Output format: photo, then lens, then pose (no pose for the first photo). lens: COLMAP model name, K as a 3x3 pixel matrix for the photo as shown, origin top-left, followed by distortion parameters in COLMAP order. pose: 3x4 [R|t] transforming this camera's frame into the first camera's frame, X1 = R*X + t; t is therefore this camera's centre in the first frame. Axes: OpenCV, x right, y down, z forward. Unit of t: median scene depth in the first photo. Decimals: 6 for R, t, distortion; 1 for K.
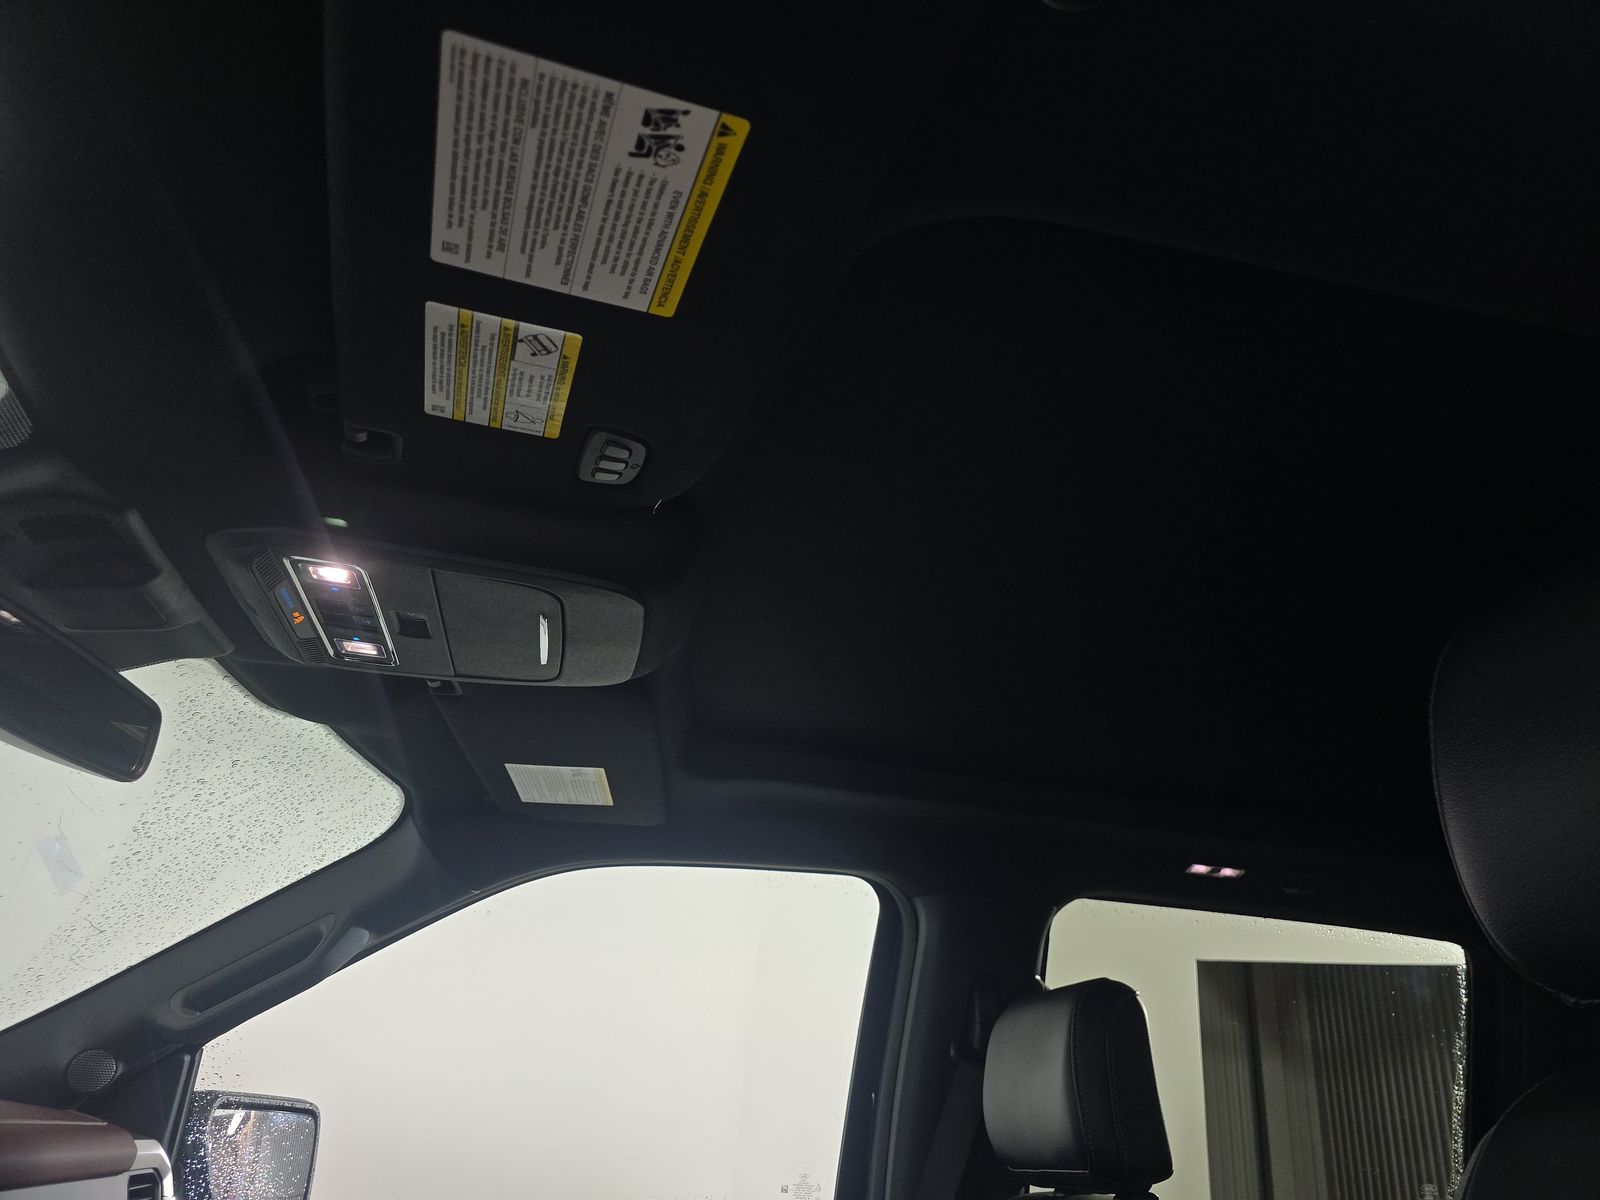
lens RADIAL K [[1108.3, 0, 804.1], [0, 1108.3, 603.2], [0, 0, 1]] dist [0.042352, -0.048913]
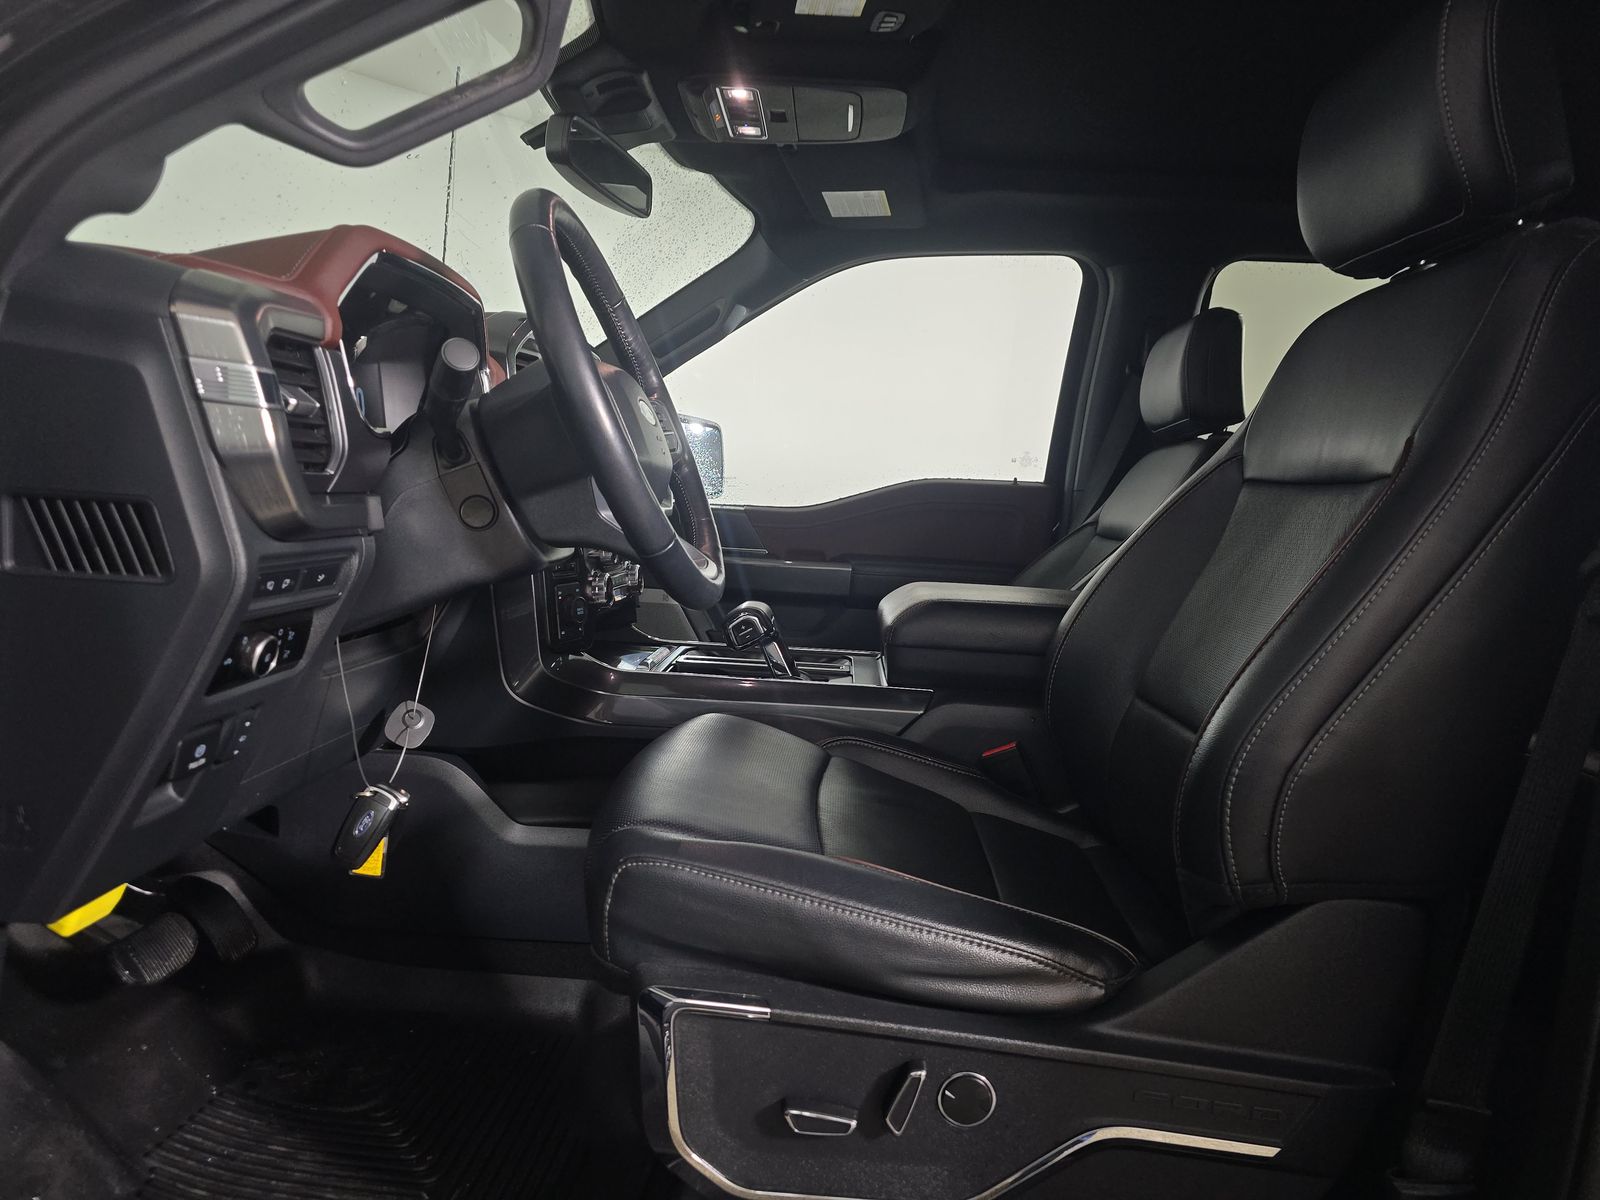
lens RADIAL K [[1108.3, 0, 804.6], [0, 1108.3, 610.2], [0, 0, 1]] dist [0.042352, -0.048913]
pose [[0.972621, 0.011098, -0.232132, 0.103857], [0.106255, 0.867107, 0.486658, -0.148686], [0.206684, -0.497999, 0.842187, -0.828495]]
